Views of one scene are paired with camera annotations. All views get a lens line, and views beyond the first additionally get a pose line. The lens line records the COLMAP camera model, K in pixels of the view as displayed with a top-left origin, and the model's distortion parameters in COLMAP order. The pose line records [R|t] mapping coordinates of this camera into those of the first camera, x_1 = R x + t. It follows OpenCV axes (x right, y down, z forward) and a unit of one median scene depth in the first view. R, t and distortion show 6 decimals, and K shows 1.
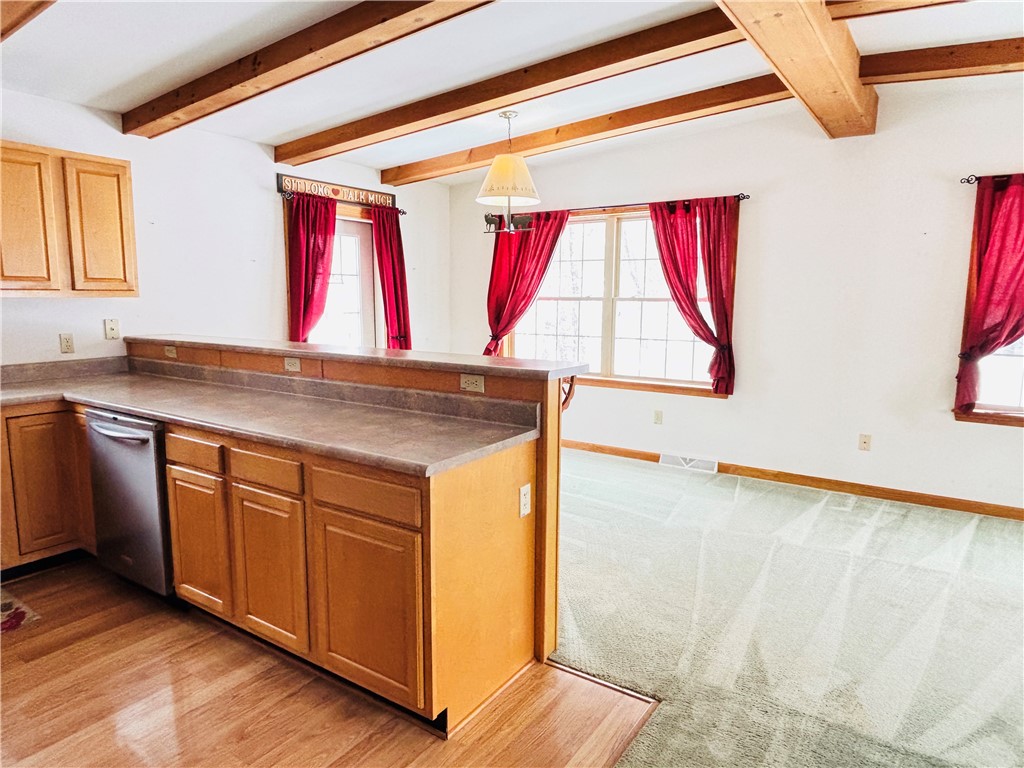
lens RADIAL K [[624.5, 0, 511.7], [0, 624.5, 382.9], [0, 0, 1]] dist [-0.003001, -0.000499]
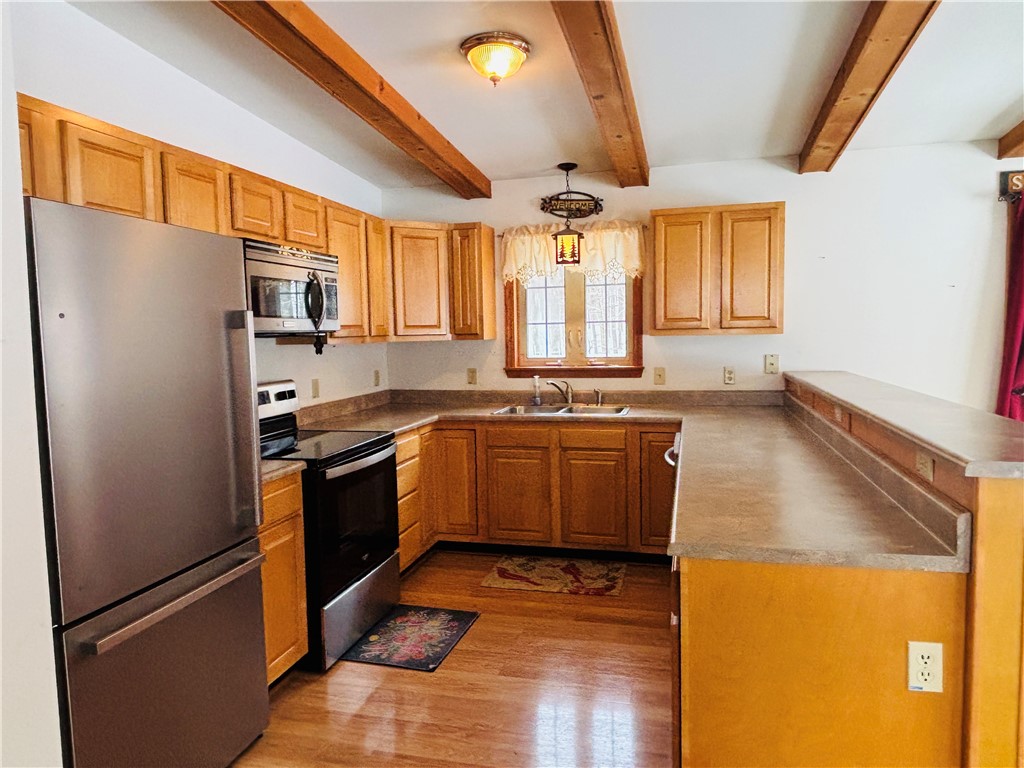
lens RADIAL K [[680.0, 0, 511.3], [0, 680.0, 382.6], [0, 0, 1]] dist [0.001651, -0.002534]
pose [[0.347230, 0.062036, -0.935726, 0.294179], [-0.116735, 0.992908, 0.022509, -0.033462], [0.930486, 0.101416, 0.352009, 0.220137]]
